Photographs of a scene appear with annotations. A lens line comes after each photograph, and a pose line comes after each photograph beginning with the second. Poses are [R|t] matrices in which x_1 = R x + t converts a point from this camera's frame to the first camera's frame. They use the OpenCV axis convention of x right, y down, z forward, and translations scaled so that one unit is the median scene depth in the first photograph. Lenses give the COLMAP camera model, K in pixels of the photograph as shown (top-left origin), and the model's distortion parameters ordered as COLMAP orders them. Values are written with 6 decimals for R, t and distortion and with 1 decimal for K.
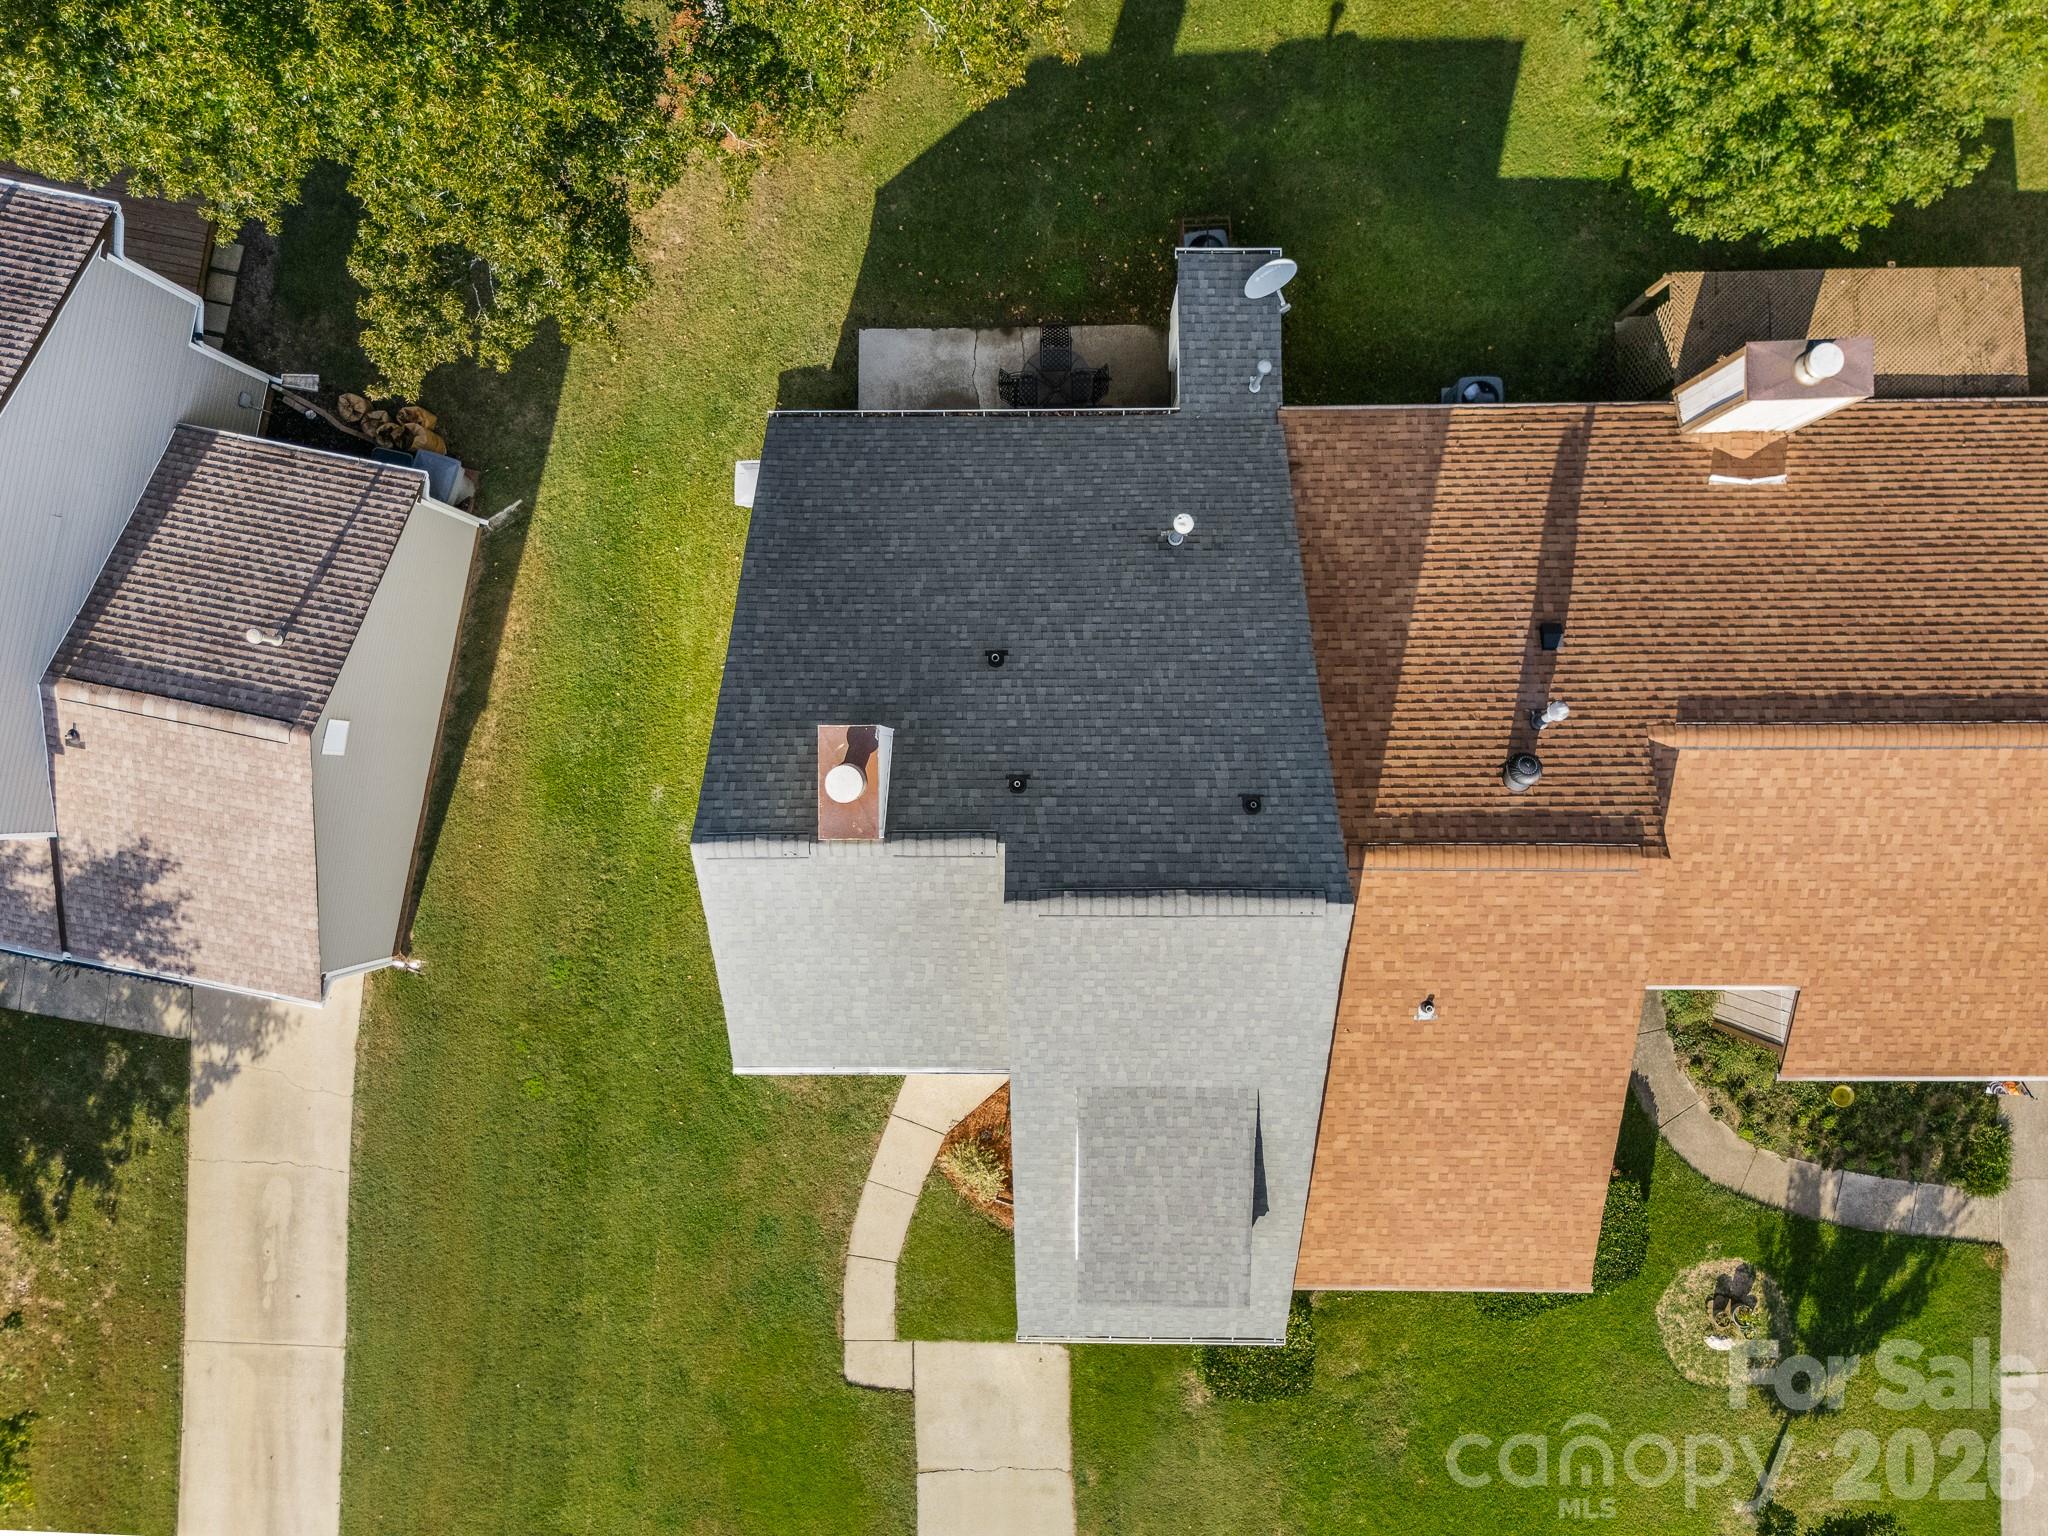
lens RADIAL K [[1609.1, 0, 1024.0], [0, 1609.1, 768.0], [0, 0, 1]] dist [0.003932, 0.007222]
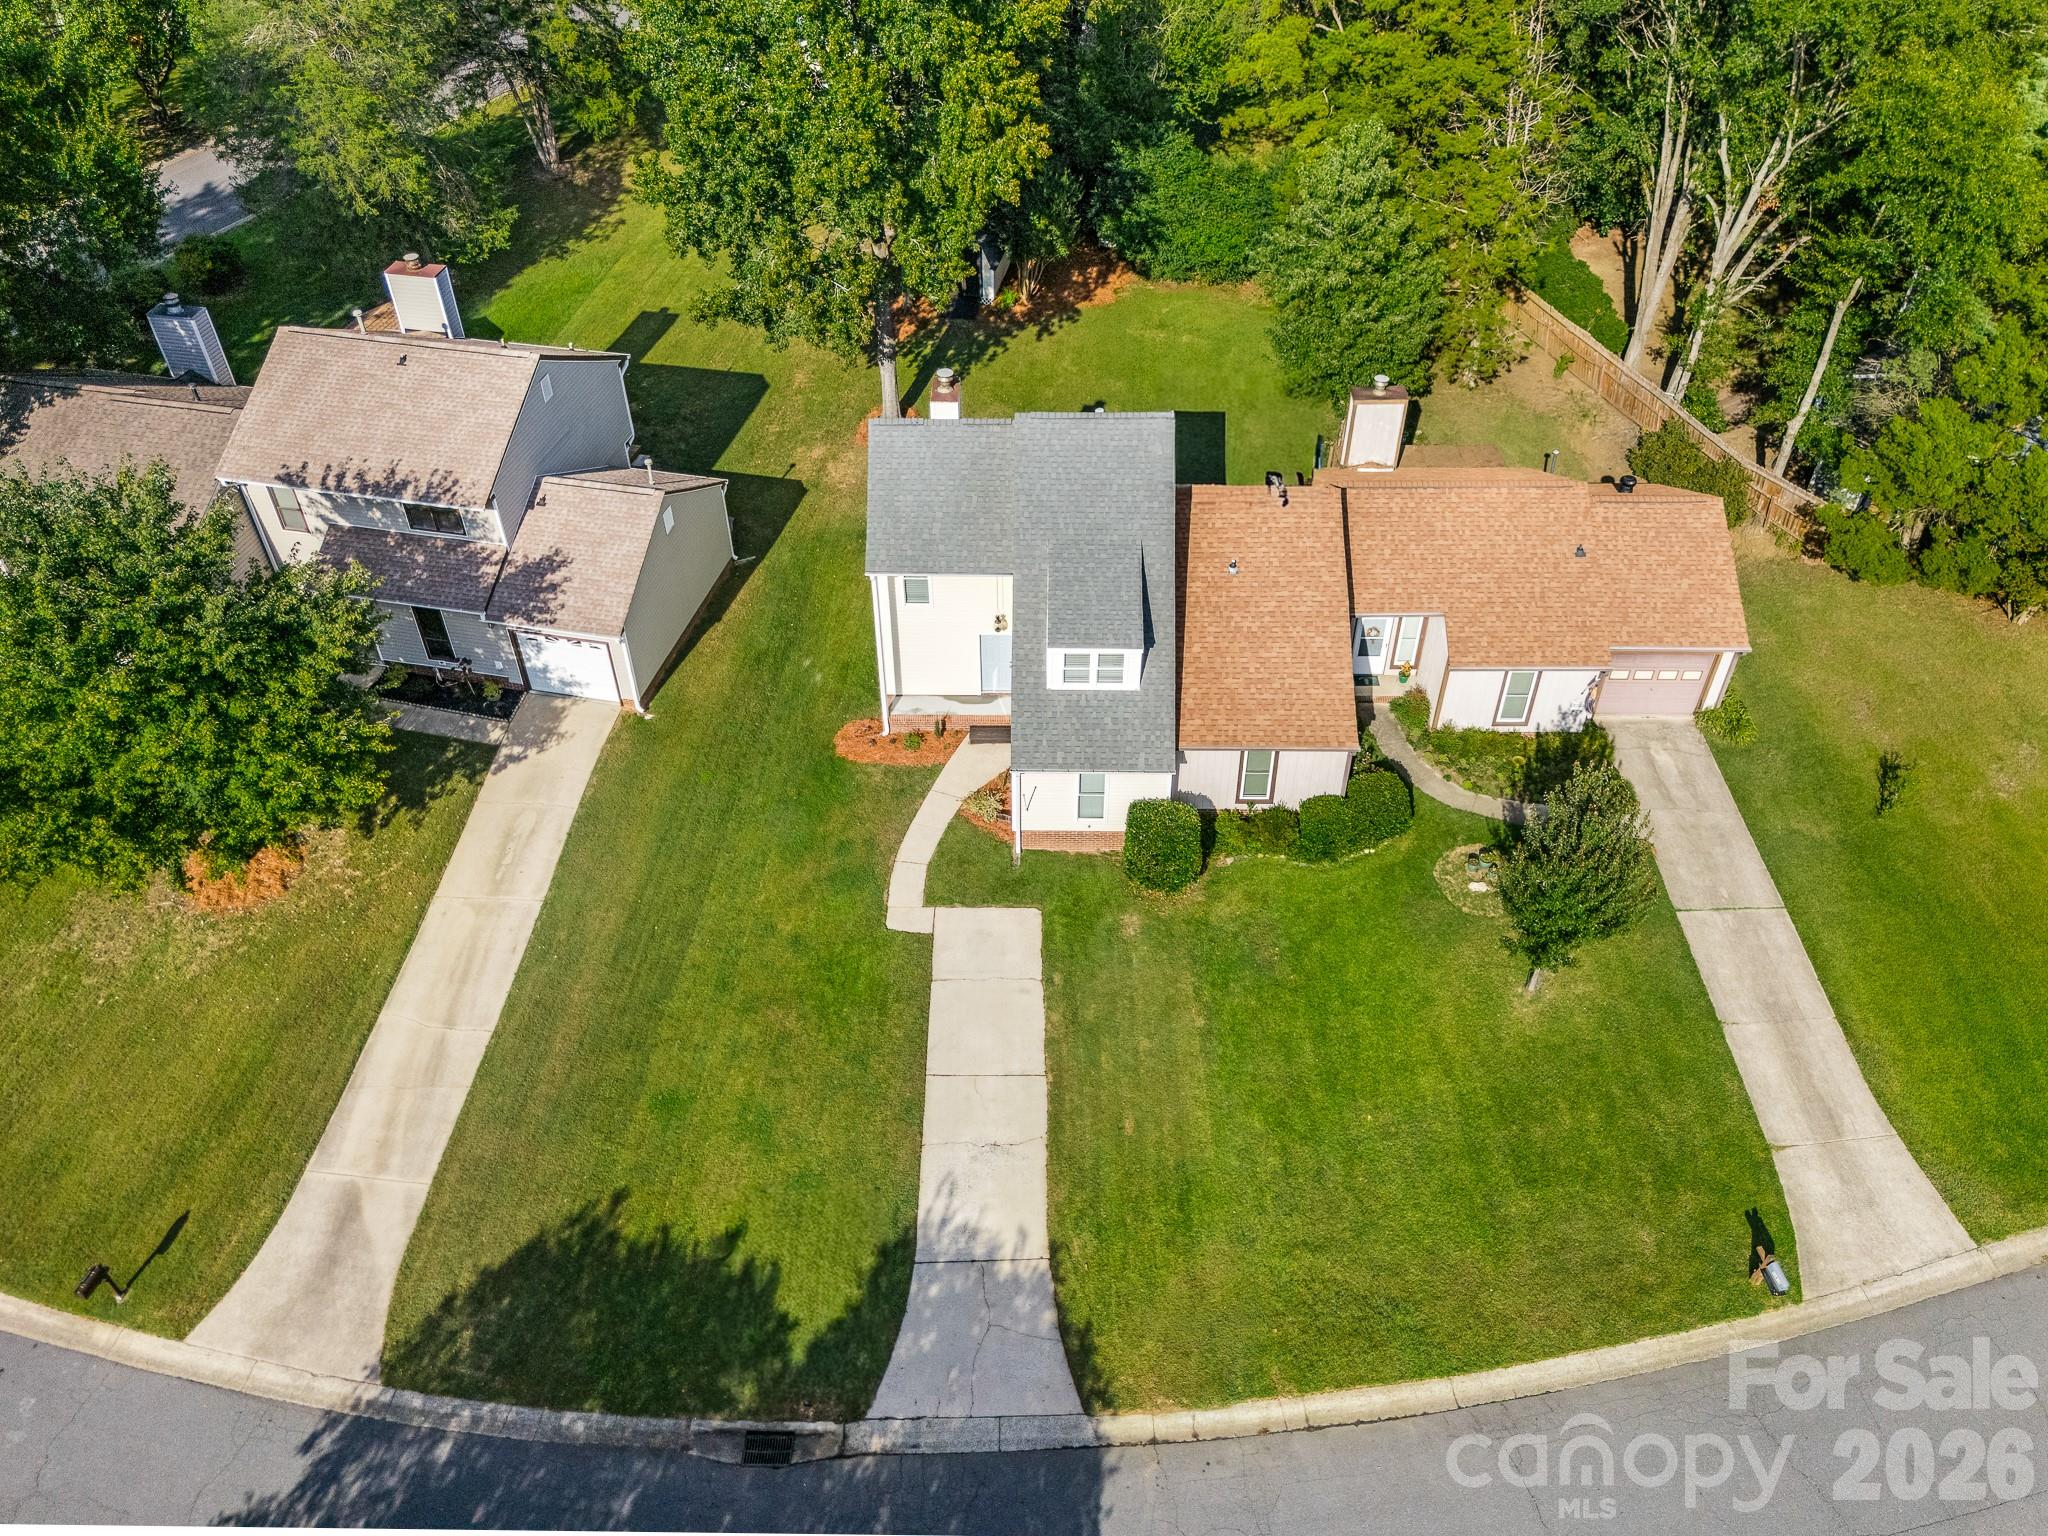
lens RADIAL K [[1542.4, 0, 1024.0], [0, 1542.4, 768.0], [0, 0, 1]] dist [0.005289, 0.000346]
pose [[0.999635, 0.026471, -0.005438, 0.016245], [-0.021737, 0.668073, -0.743778, 1.325161], [-0.016056, 0.743624, 0.668405, -0.027238]]
